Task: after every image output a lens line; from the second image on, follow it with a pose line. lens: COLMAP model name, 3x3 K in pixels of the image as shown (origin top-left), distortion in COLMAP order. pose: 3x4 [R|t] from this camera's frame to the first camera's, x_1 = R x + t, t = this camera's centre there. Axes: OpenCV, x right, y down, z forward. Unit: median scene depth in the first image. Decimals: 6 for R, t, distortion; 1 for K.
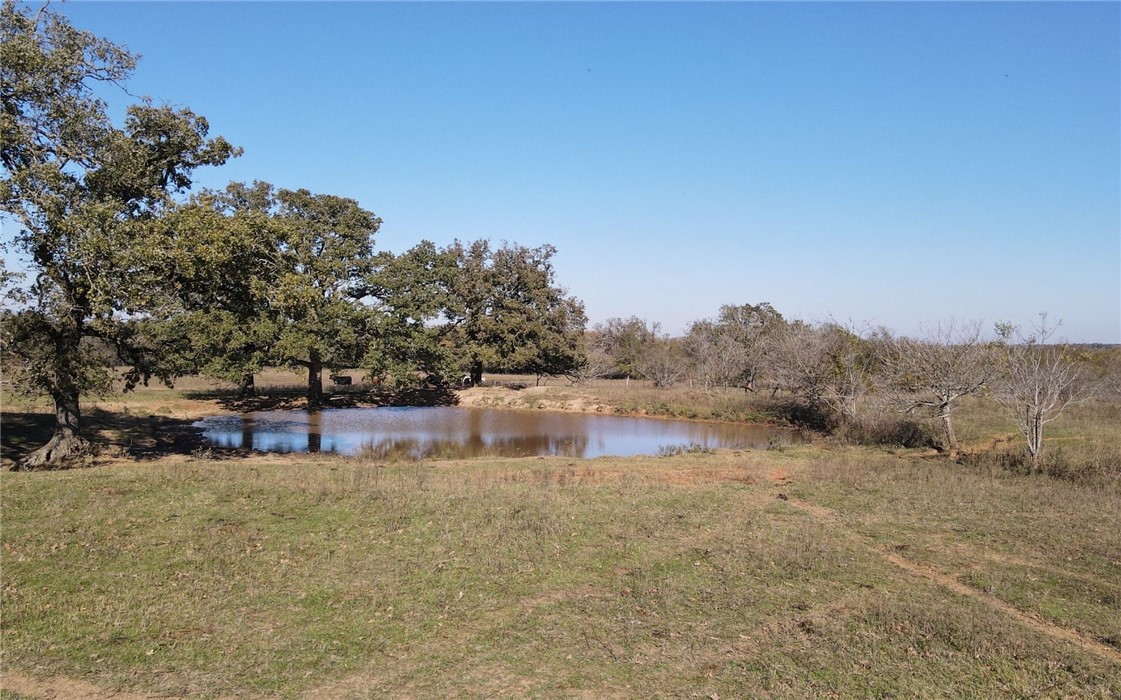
lens RADIAL K [[965.8, 0, 582.3], [0, 965.8, 347.6], [0, 0, 1]] dist [-0.006617, -0.001832]
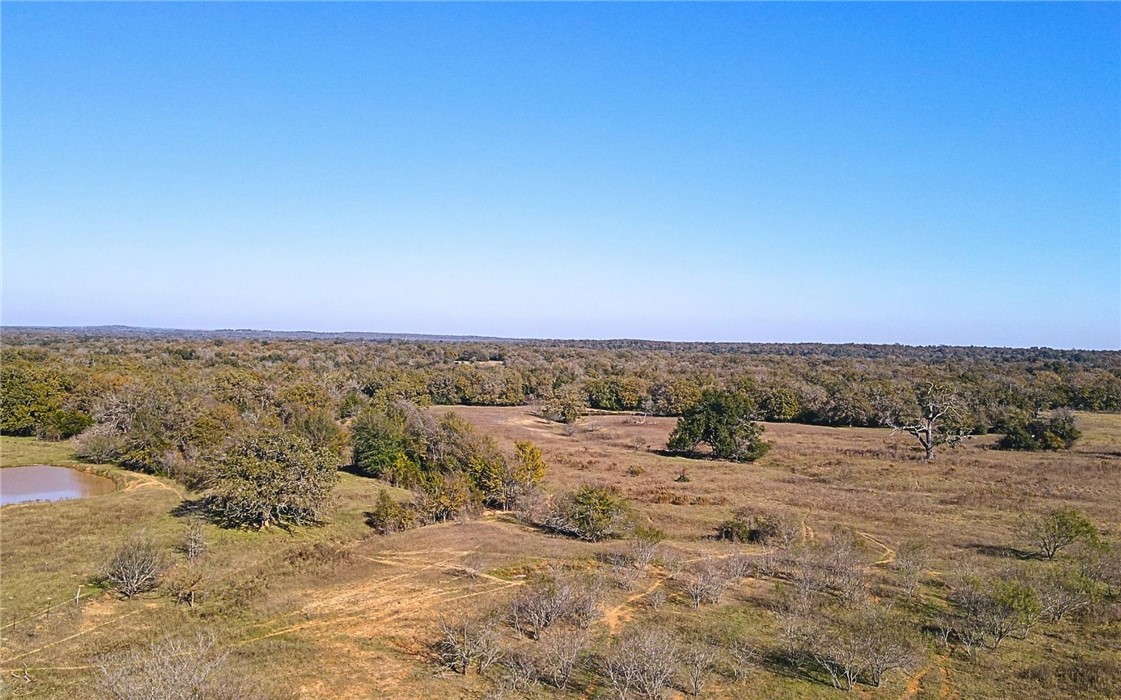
lens RADIAL K [[975.3, 0, 568.8], [0, 975.3, 345.8], [0, 0, 1]] dist [-0.014030, 0.045455]
pose [[0.914696, 0.004394, 0.404119, 0.137503], [-0.009198, 0.999908, 0.009945, -0.269497], [-0.404038, -0.012813, 0.914652, 0.186602]]
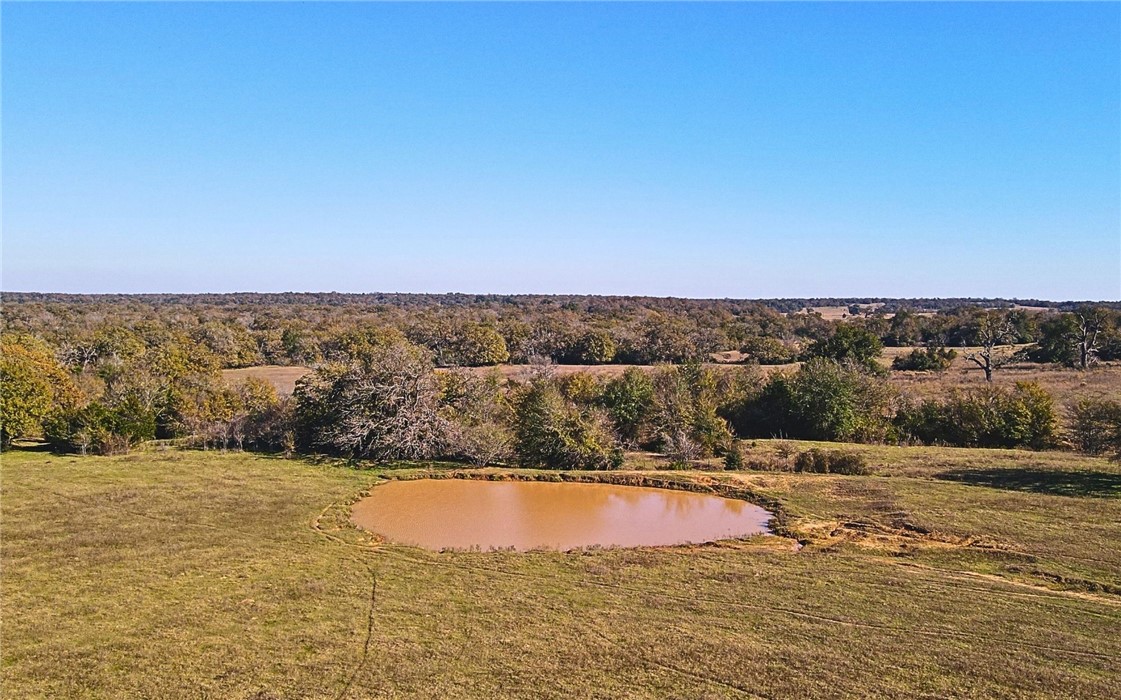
lens RADIAL K [[977.7, 0, 566.9], [0, 977.7, 352.1], [0, 0, 1]] dist [-0.025945, 0.125042]
pose [[0.508167, -0.059462, 0.859203, -1.418719], [0.005123, 0.997805, 0.066024, -0.224782], [-0.861243, -0.029150, 0.507356, 2.209923]]
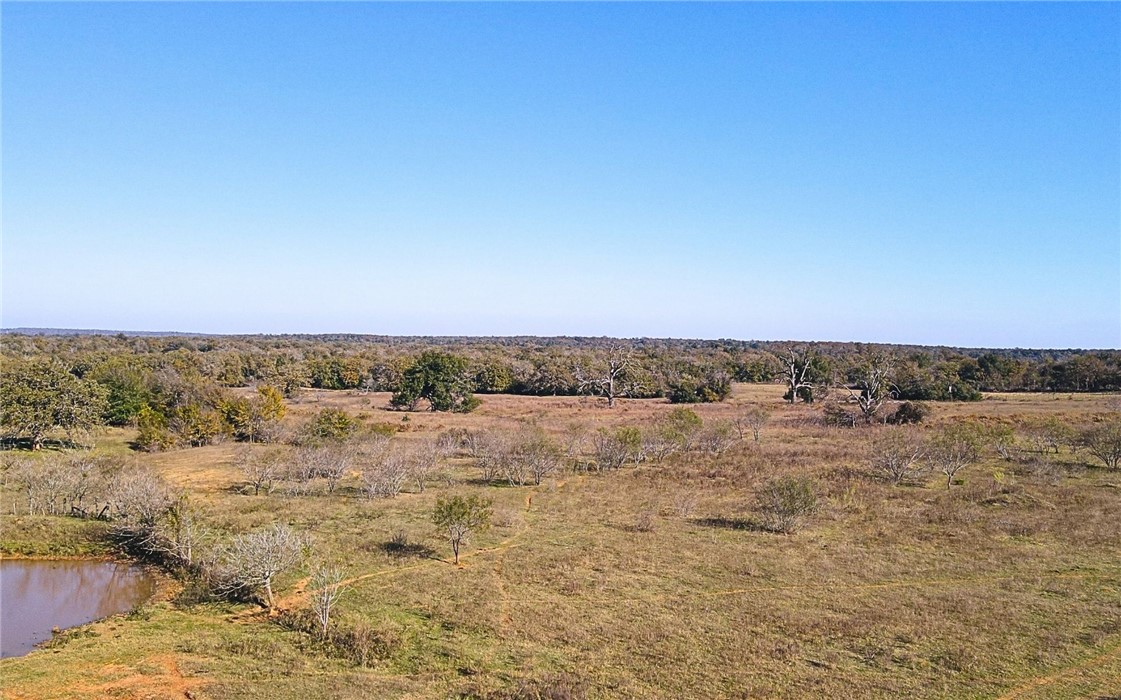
lens RADIAL K [[977.3, 0, 578.4], [0, 977.3, 350.7], [0, 0, 1]] dist [-0.010117, 0.024145]
pose [[0.756624, -0.006175, 0.653821, -0.122791], [-0.006133, 0.999844, 0.016540, -0.160213], [-0.653821, -0.016524, 0.756469, -0.226581]]
